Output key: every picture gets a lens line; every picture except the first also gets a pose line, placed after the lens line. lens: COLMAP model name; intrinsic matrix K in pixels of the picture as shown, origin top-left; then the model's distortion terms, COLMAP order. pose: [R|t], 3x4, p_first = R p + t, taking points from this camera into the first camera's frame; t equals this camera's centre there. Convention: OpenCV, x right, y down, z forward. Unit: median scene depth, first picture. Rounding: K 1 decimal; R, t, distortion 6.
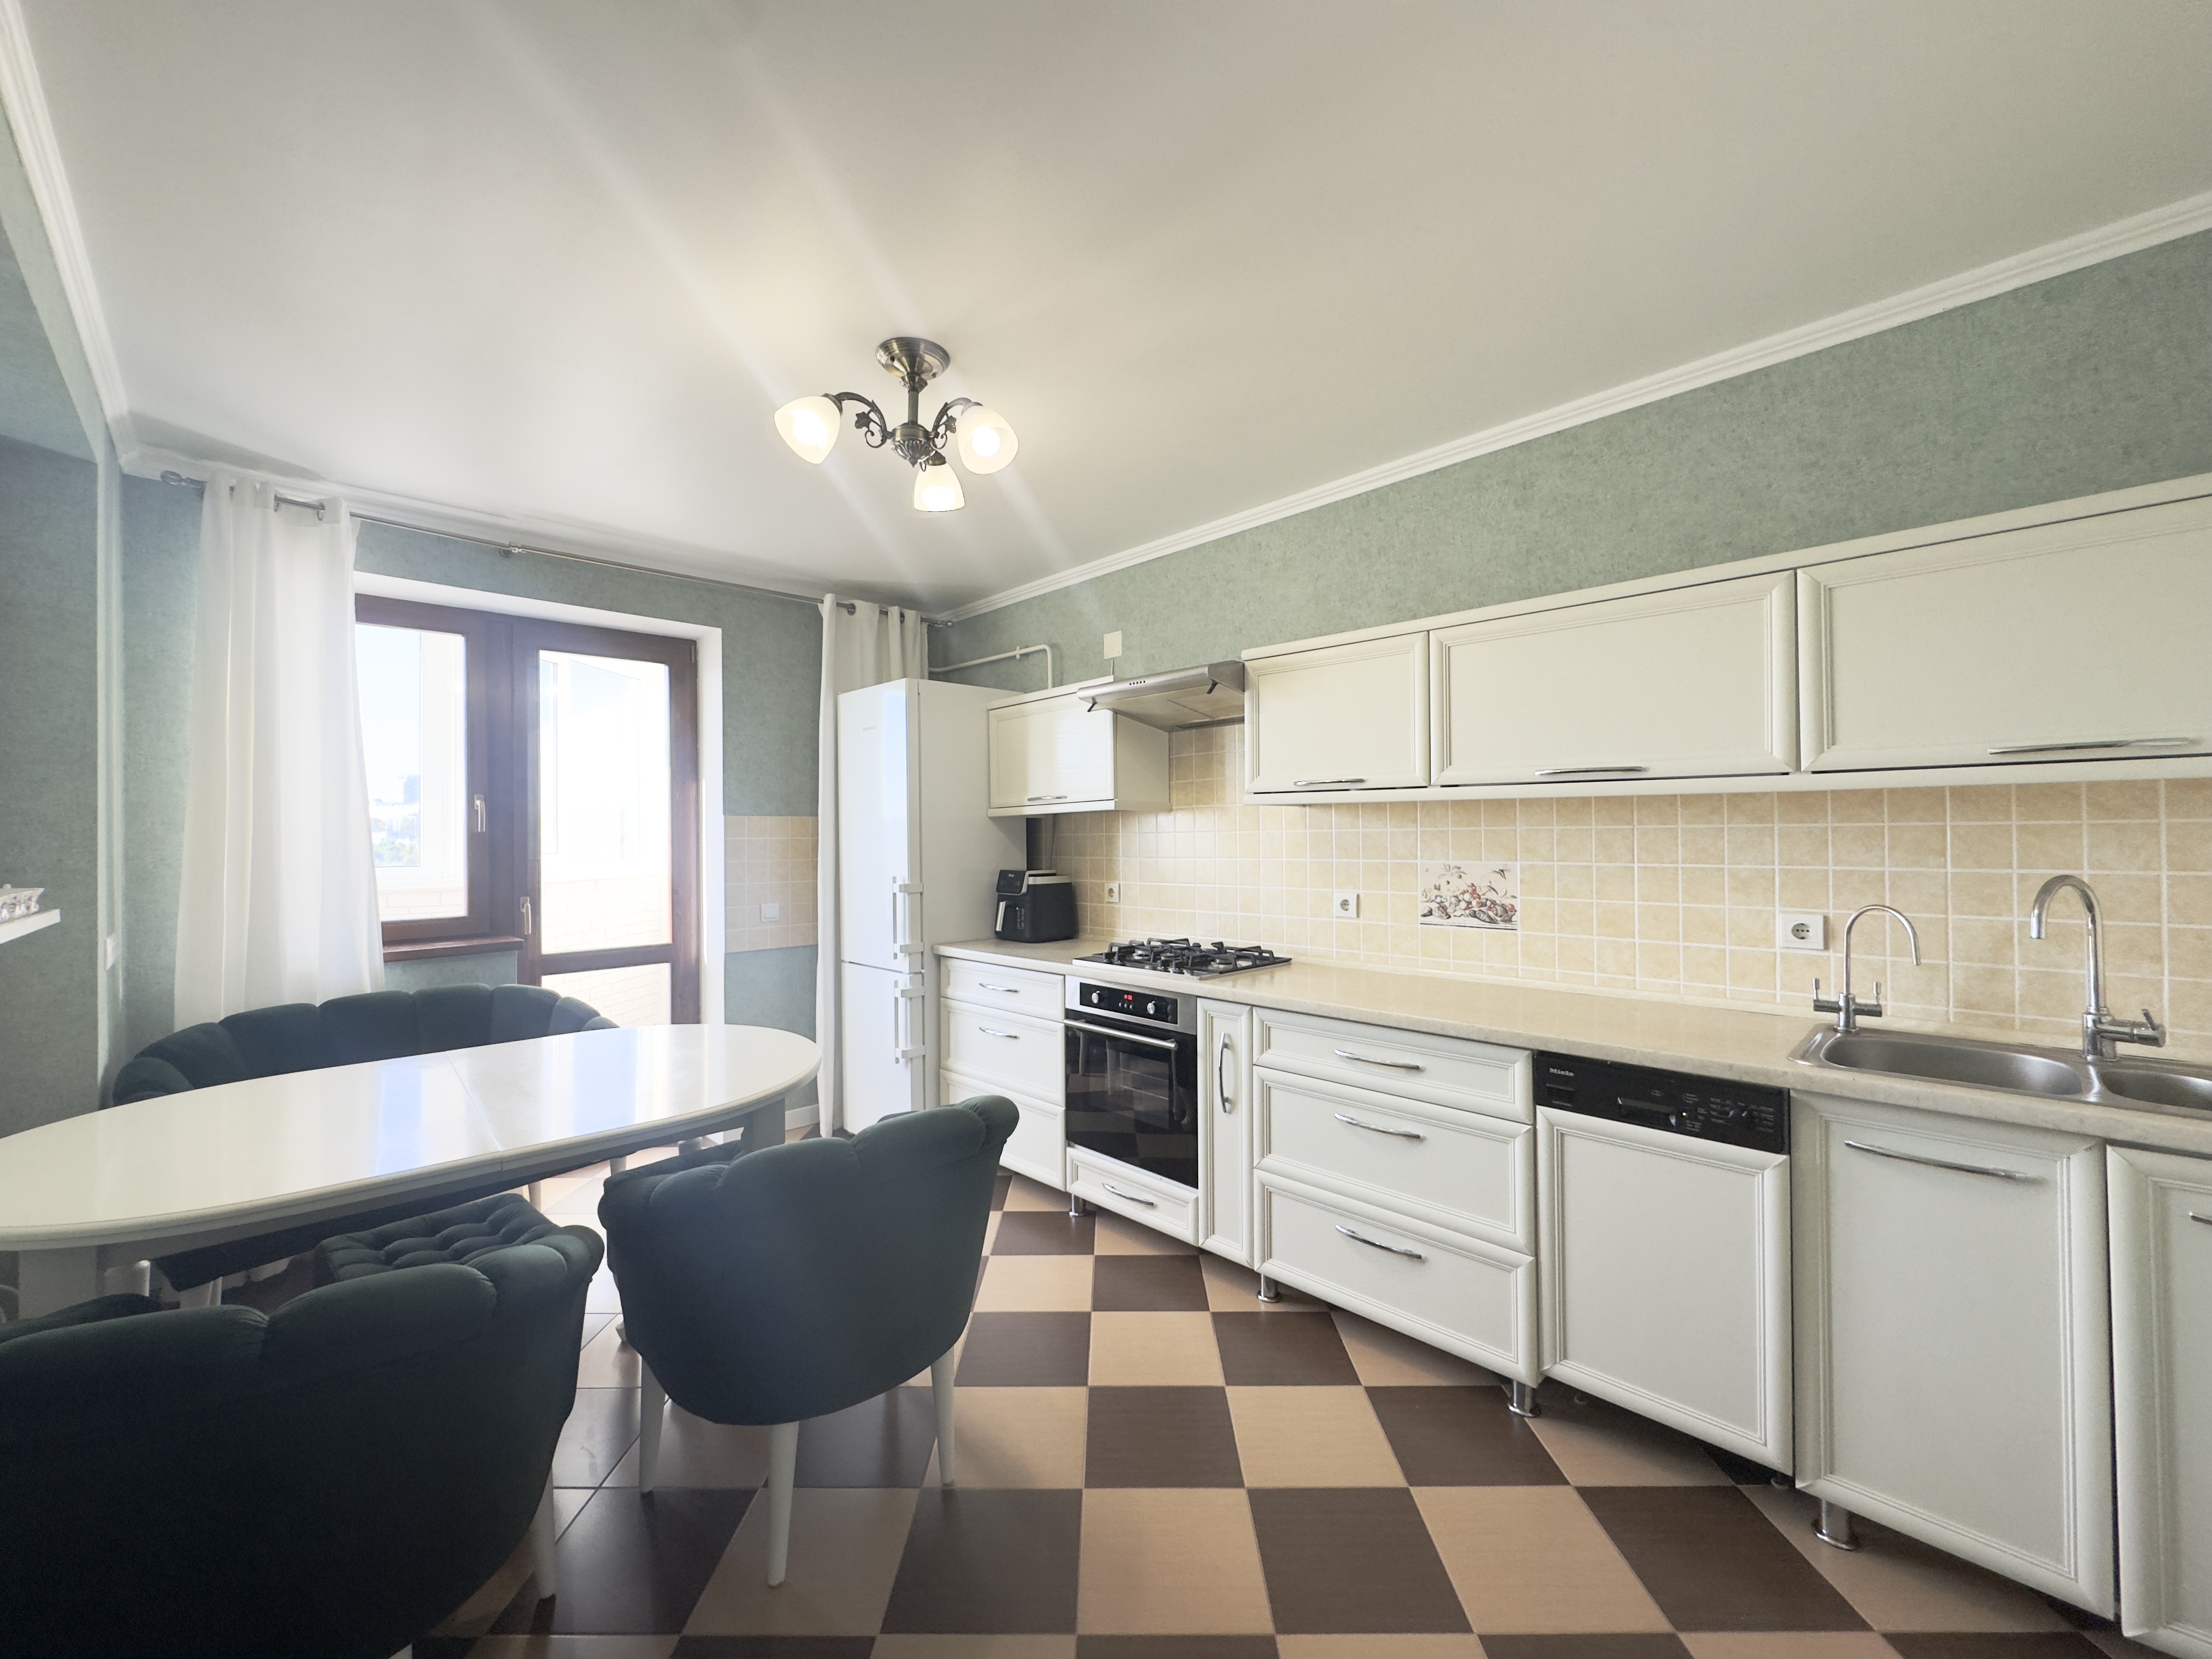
lens RADIAL K [[884.0, 0, 1112.9], [0, 884.0, 824.4], [0, 0, 1]] dist [0.003713, 0.000307]
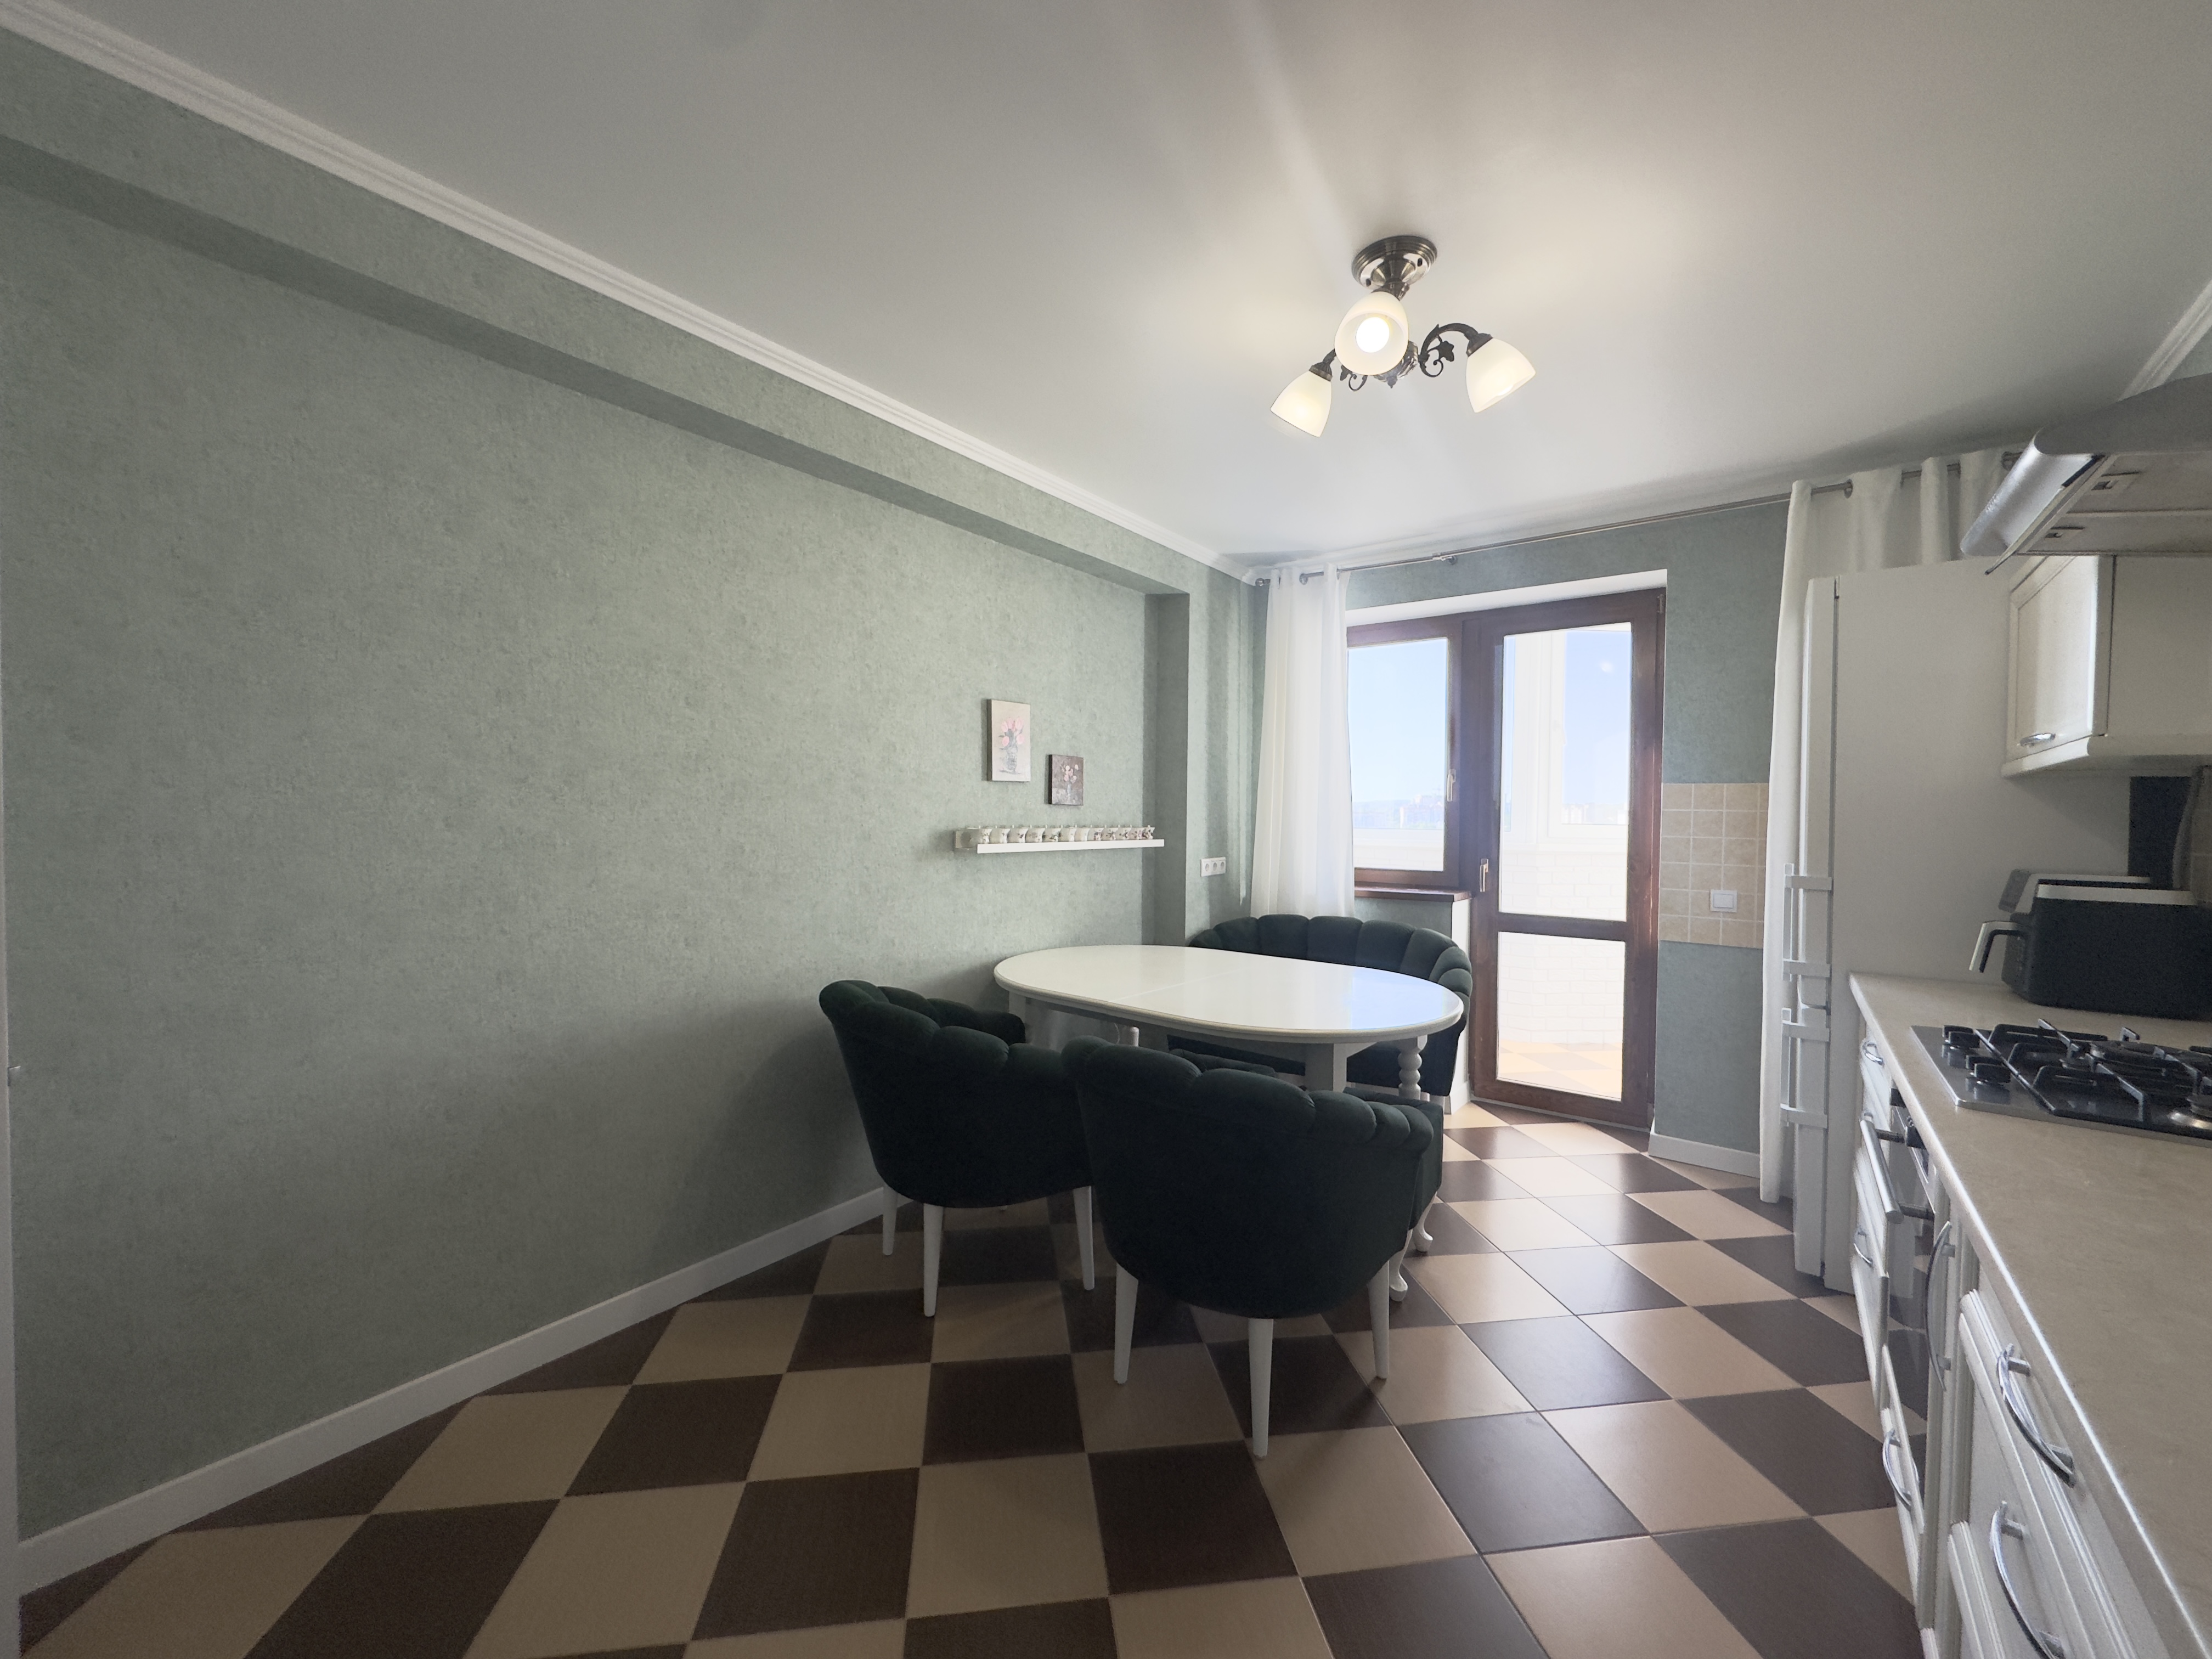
lens RADIAL K [[884.0, 0, 1110.1], [0, 884.0, 823.7], [0, 0, 1]] dist [0.003713, 0.000307]
pose [[0.152188, 0.026502, -0.987996, 0.391005], [0.002057, 0.999630, 0.027131, 0.005397], [0.988349, -0.006161, 0.152077, 0.367798]]
